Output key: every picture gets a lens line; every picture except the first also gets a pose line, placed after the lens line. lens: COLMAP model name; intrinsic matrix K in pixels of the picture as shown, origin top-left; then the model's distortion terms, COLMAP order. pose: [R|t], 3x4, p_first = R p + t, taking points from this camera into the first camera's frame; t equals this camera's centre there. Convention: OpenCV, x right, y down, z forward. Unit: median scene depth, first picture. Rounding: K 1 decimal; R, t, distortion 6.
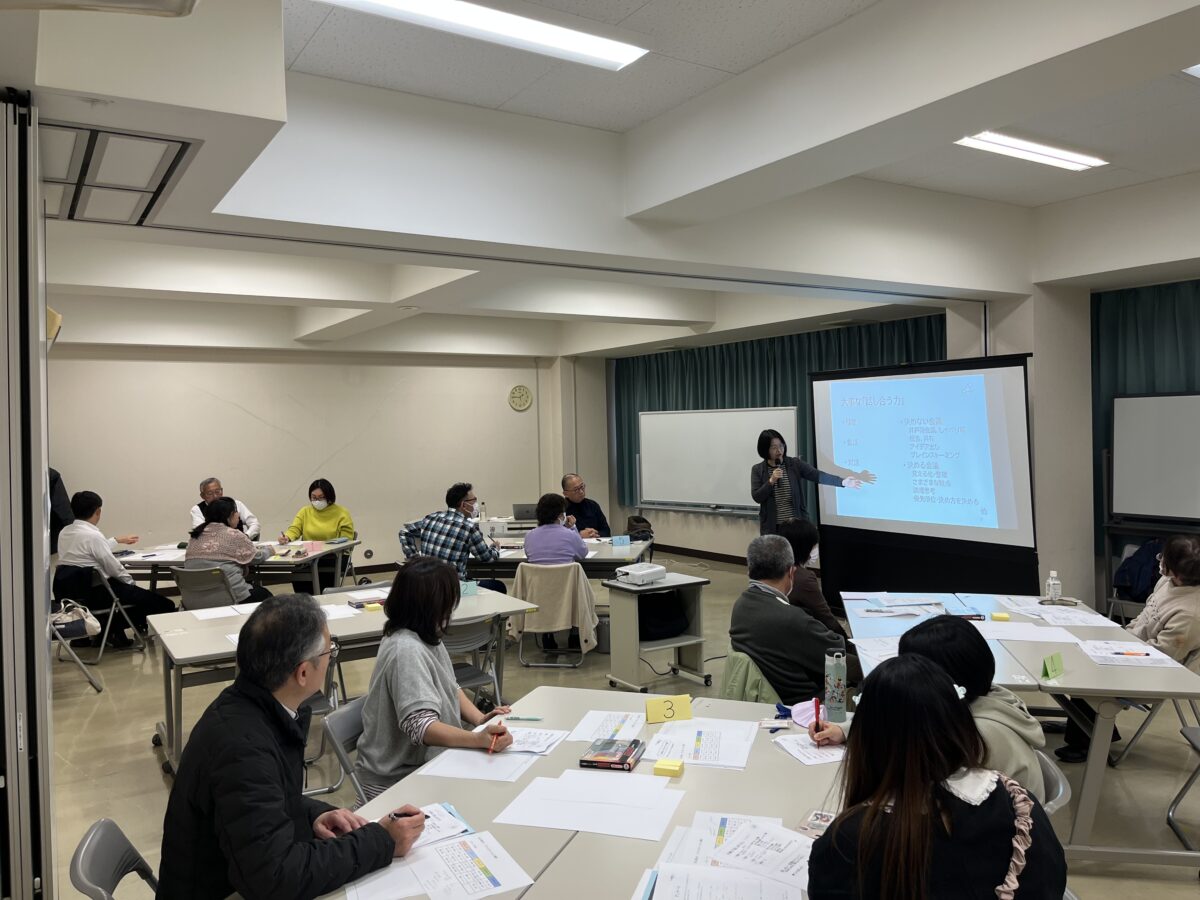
lens RADIAL K [[925.3, 0, 600.0], [0, 925.3, 450.0], [0, 0, 1]] dist [-0.003175, -0.003029]
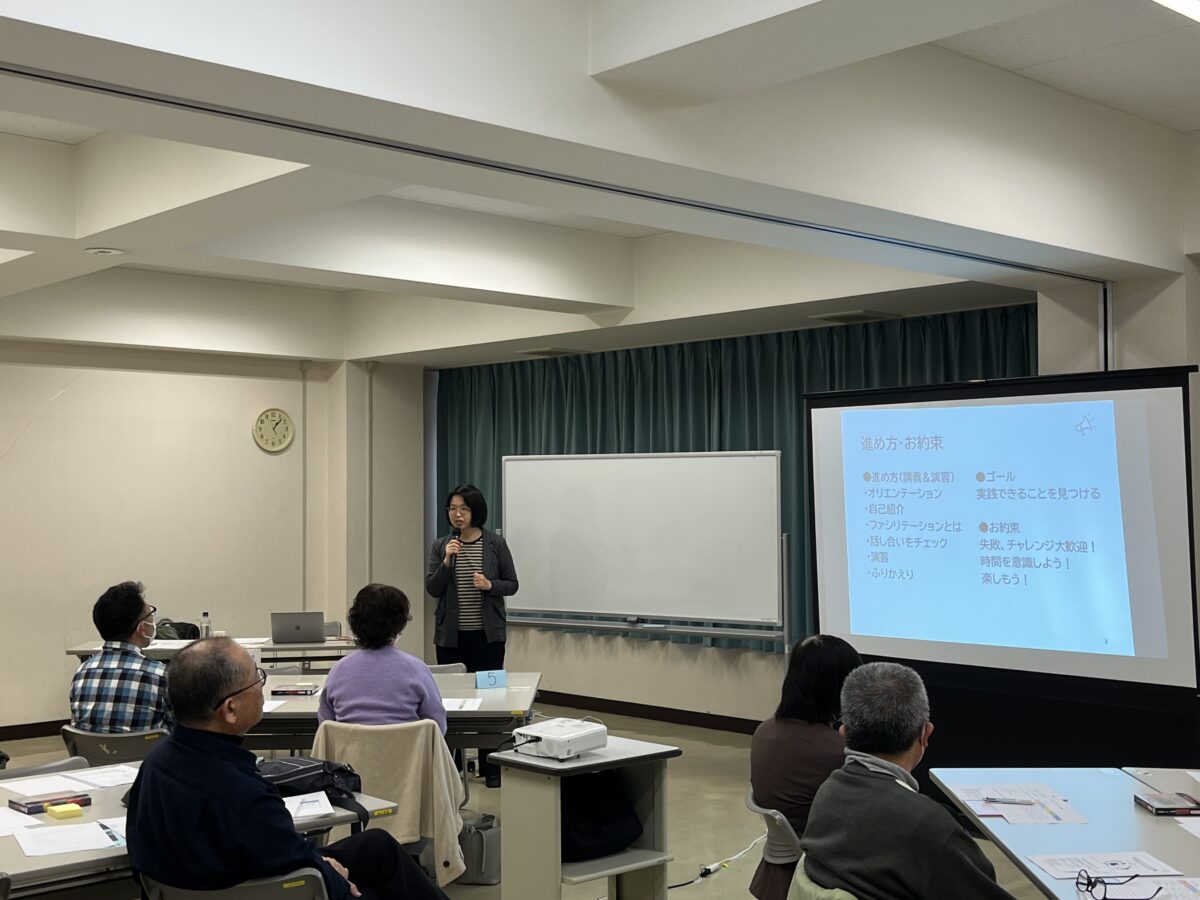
lens RADIAL K [[1454.3, 0, 600.0], [0, 1454.3, 450.0], [0, 0, 1]] dist [0.006852, -0.031585]
pose [[0.981813, 0.026375, 0.188009, -0.078824], [-0.014674, 0.997883, -0.063360, 0.013753], [-0.189282, 0.059448, 0.980121, 0.110934]]
